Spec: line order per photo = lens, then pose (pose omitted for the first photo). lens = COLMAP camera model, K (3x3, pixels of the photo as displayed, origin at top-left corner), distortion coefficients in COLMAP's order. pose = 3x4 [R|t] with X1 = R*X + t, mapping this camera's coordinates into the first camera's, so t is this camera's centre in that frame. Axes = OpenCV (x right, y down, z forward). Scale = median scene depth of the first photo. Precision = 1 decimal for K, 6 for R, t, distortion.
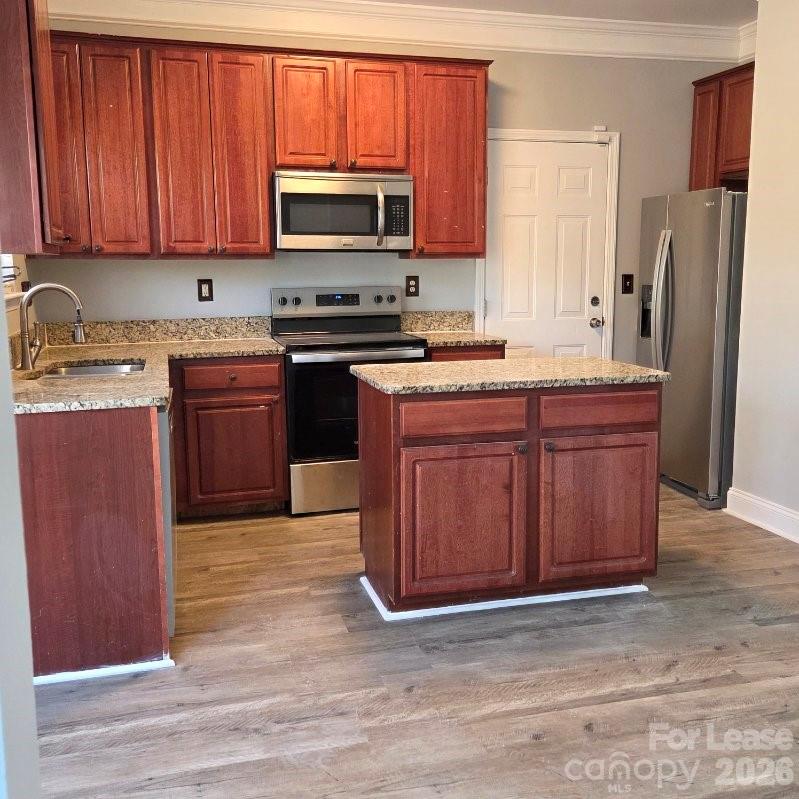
lens RADIAL K [[856.0, 0, 399.9], [0, 856.0, 382.2], [0, 0, 1]] dist [0.093964, -0.113006]
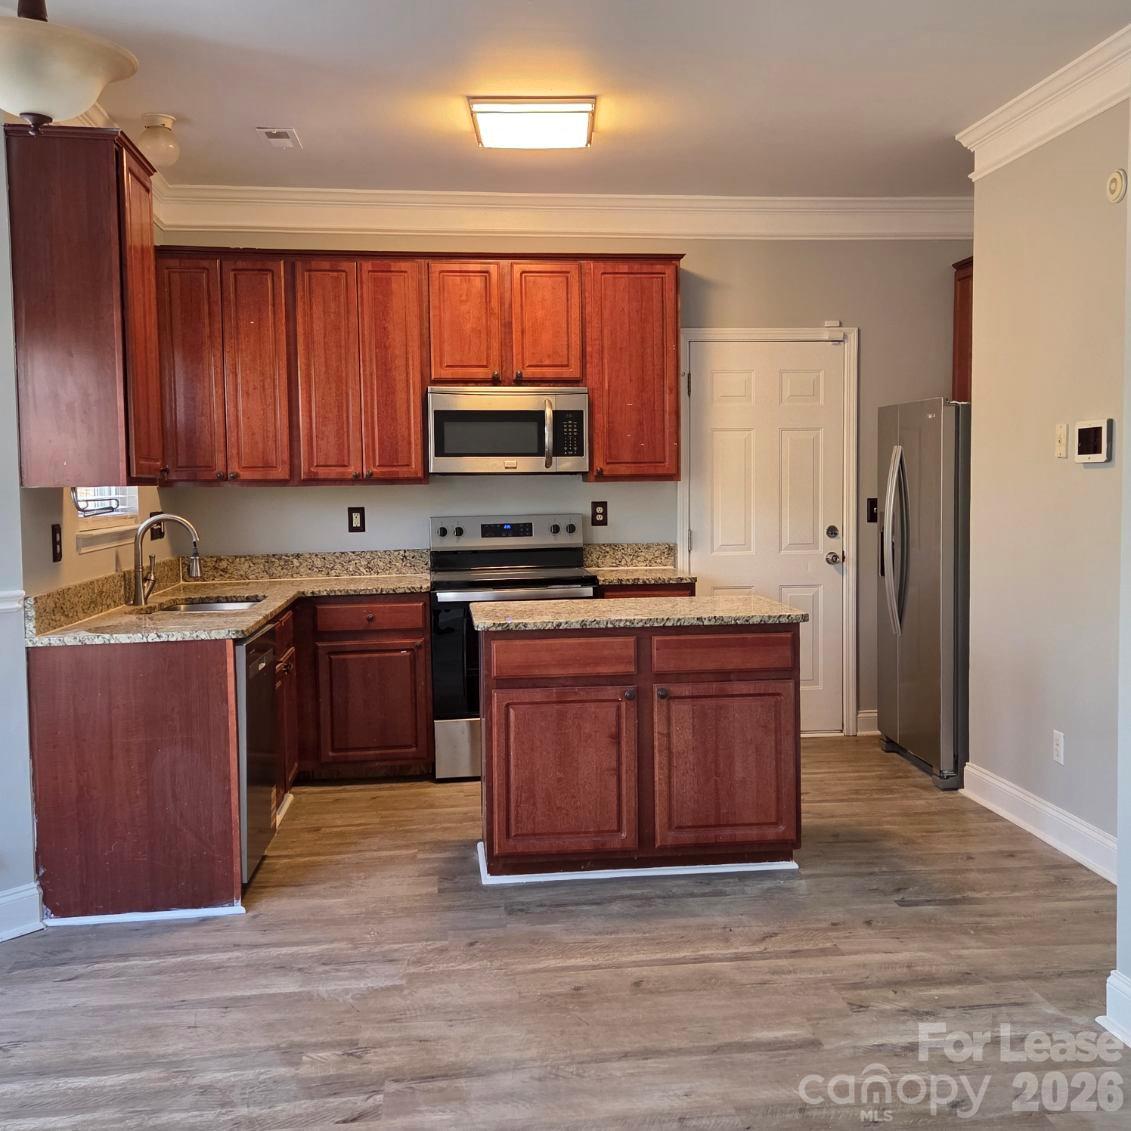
lens RADIAL K [[1211.7, 0, 566.0], [0, 1211.7, 541.1], [0, 0, 1]] dist [0.093964, -0.113006]
pose [[0.987869, 0.000227, -0.155289, 0.234602], [-0.013535, 0.996319, -0.084648, 0.021996], [0.154698, 0.085723, 0.984236, -0.243310]]
